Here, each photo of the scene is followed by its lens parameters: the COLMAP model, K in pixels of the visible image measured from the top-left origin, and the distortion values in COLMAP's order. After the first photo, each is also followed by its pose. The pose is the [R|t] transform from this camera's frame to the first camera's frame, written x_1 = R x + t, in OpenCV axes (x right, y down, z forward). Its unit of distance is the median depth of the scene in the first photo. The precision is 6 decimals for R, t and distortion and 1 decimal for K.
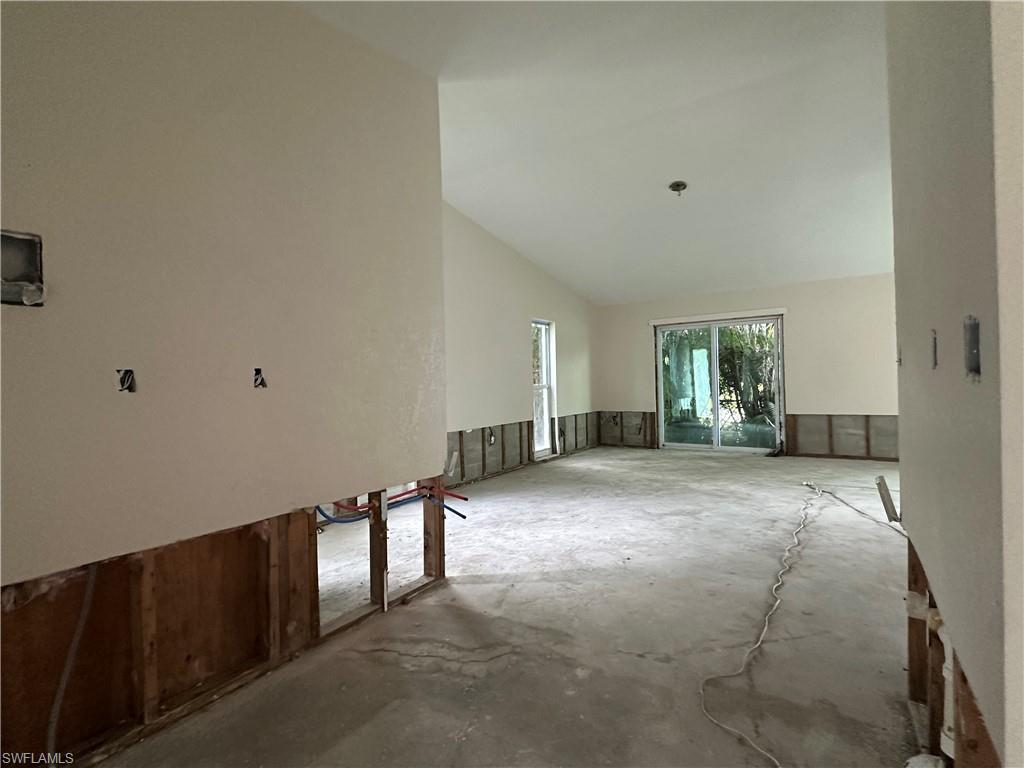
lens RADIAL K [[484.3, 0, 515.0], [0, 484.3, 383.3], [0, 0, 1]] dist [-0.002452, -0.000164]
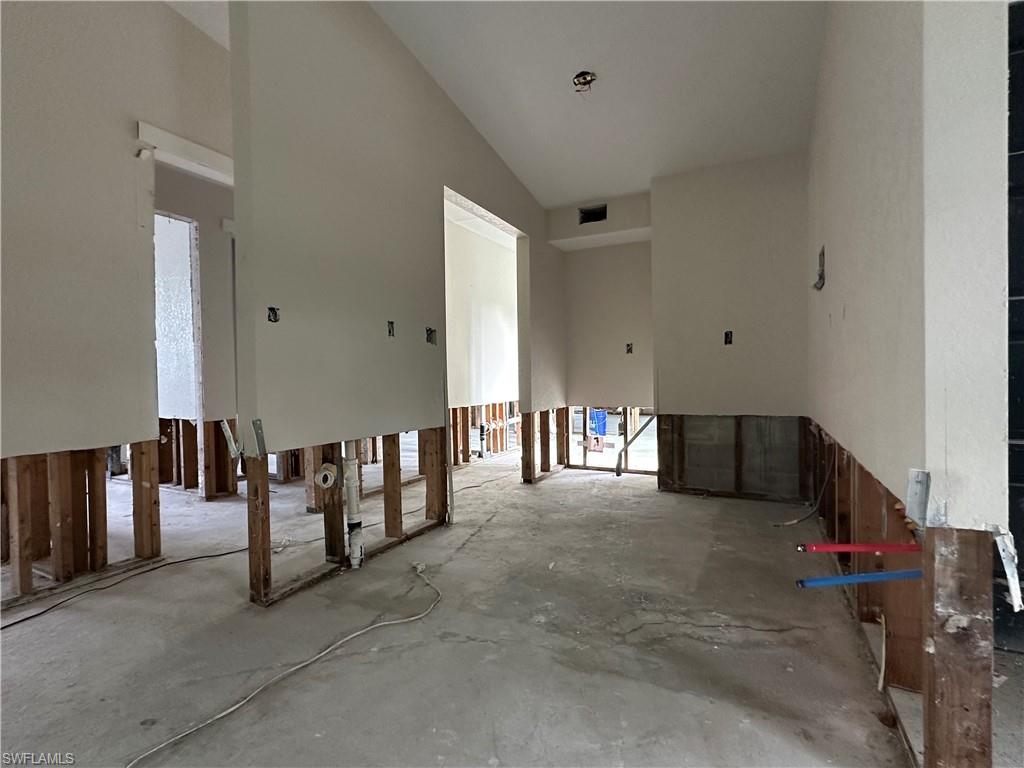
lens RADIAL K [[484.3, 0, 515.0], [0, 484.3, 383.3], [0, 0, 1]] dist [-0.002452, -0.000164]
pose [[-0.993609, 0.036849, -0.106689, 0.135938], [0.034683, 0.999154, 0.022091, 0.048846], [0.107413, 0.018250, -0.994047, 0.970094]]
